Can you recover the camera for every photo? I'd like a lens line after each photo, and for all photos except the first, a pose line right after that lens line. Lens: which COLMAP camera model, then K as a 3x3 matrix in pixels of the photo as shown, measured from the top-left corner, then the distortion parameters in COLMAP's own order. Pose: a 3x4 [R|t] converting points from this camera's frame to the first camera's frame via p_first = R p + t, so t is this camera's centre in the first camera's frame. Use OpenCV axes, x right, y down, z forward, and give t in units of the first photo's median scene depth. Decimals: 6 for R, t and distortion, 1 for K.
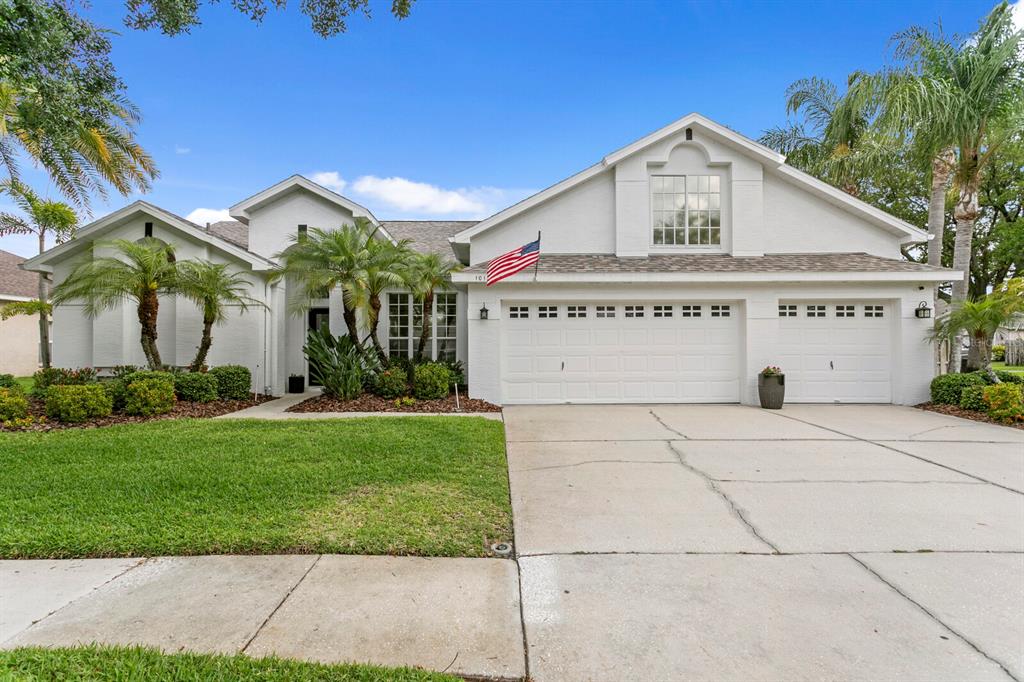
lens RADIAL K [[483.3, 0, 510.7], [0, 483.3, 343.9], [0, 0, 1]] dist [0.011839, 0.000101]
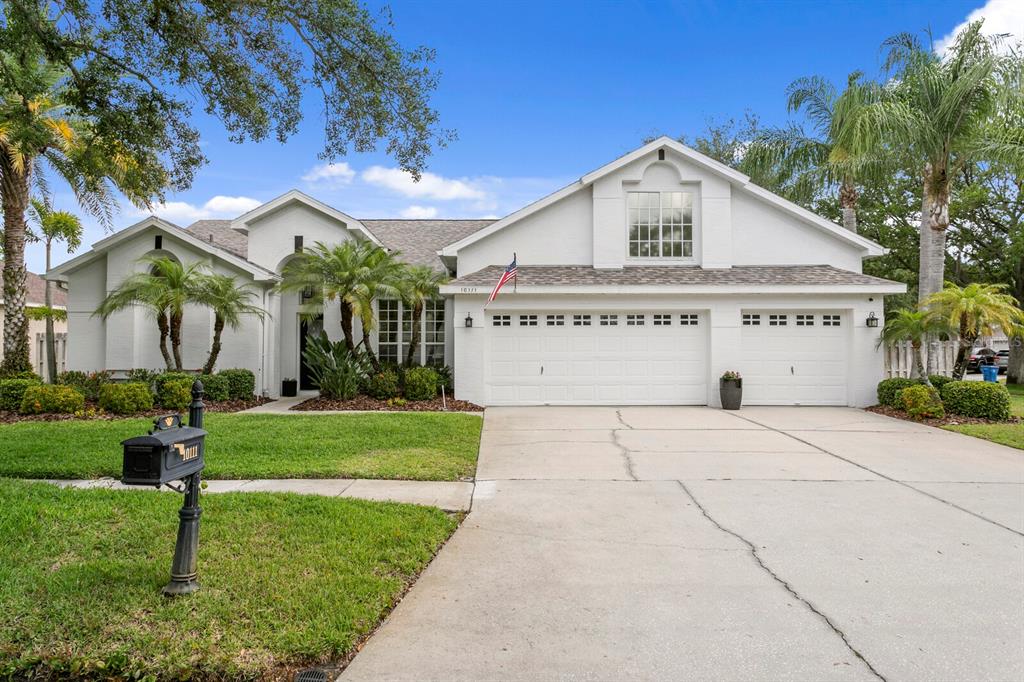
lens RADIAL K [[617.1, 0, 513.2], [0, 617.1, 341.0], [0, 0, 1]] dist [0.006267, 0.001539]
pose [[0.999956, 0.002841, -0.008925, 0.054450], [-0.002945, 0.999928, -0.011602, -0.003611], [0.008892, 0.011628, 0.999893, -0.374068]]
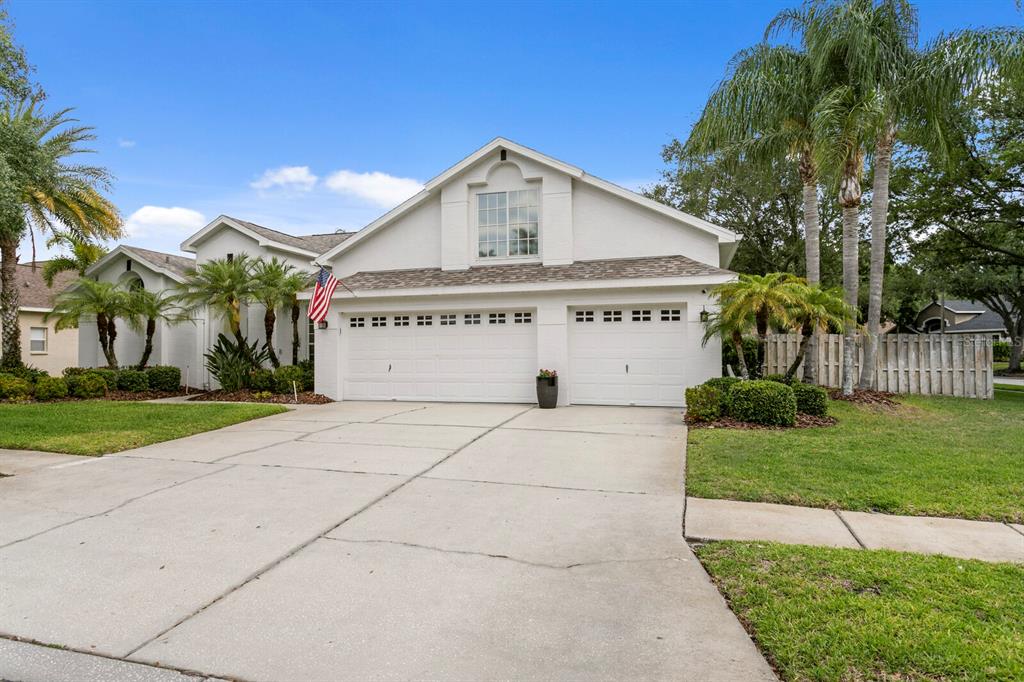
lens RADIAL K [[617.1, 0, 501.2], [0, 617.1, 337.5], [0, 0, 1]] dist [0.006267, 0.001539]
pose [[0.949212, -0.009027, -0.314508, 0.817372], [0.005592, 0.999914, -0.011822, -0.007993], [0.314588, 0.009463, 0.949181, -0.320781]]
